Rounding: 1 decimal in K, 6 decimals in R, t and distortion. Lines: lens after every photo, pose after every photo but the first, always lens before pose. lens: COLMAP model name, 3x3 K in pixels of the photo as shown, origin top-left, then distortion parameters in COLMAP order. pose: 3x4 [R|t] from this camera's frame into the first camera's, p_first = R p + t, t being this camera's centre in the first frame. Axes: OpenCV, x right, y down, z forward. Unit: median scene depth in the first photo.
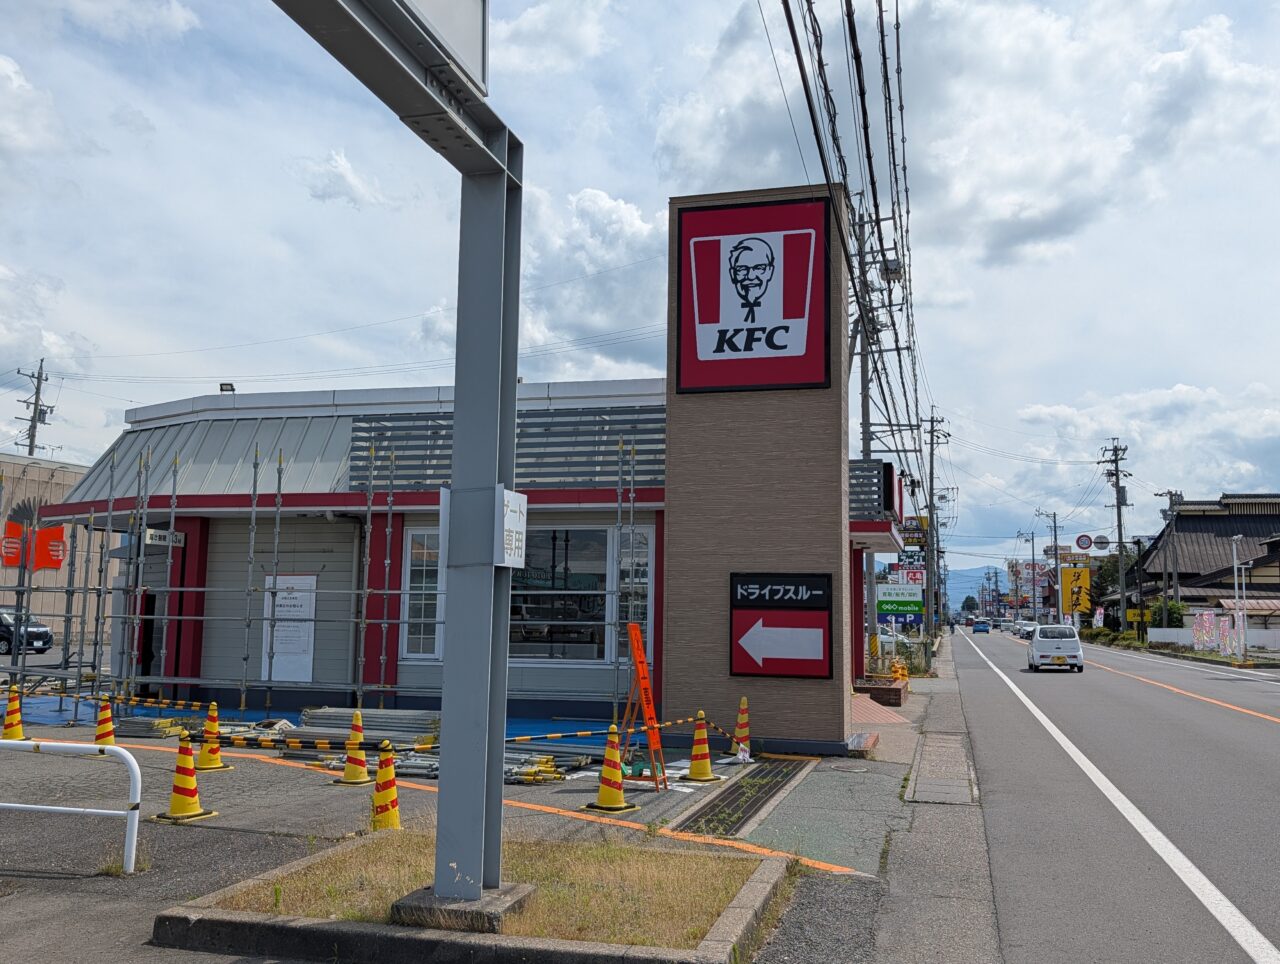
lens RADIAL K [[1125.0, 0, 638.9], [0, 1125.0, 480.2], [0, 0, 1]] dist [0.041426, 0.000182]
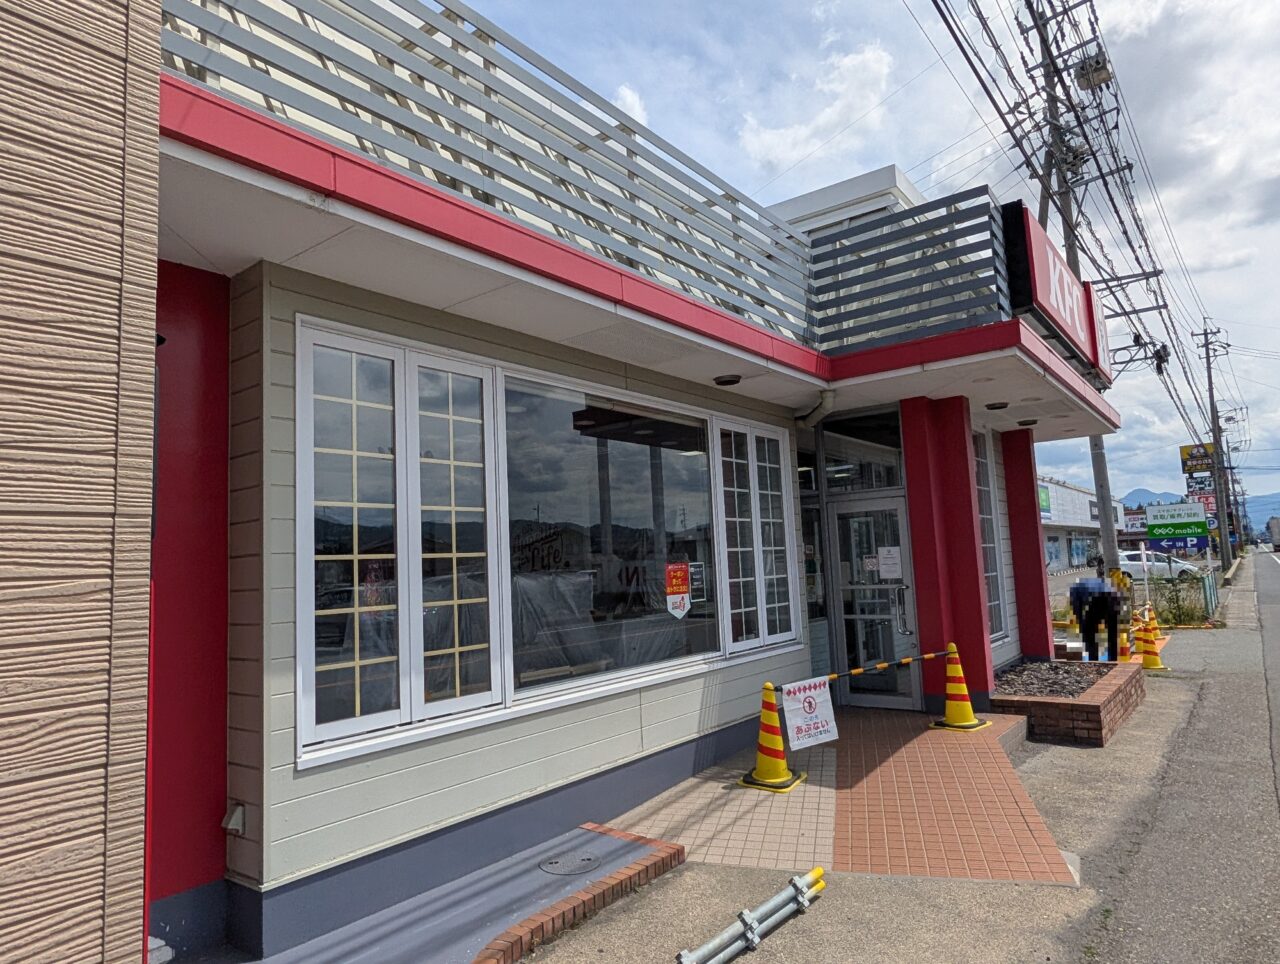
lens RADIAL K [[804.2, 0, 640.9], [0, 804.2, 485.1], [0, 0, 1]] dist [-0.002641, 0.000927]
pose [[0.924560, -0.099164, -0.367906, 0.114060], [0.106771, 0.994284, 0.000324, 0.047329], [0.365770, -0.039582, 0.929863, 0.387395]]
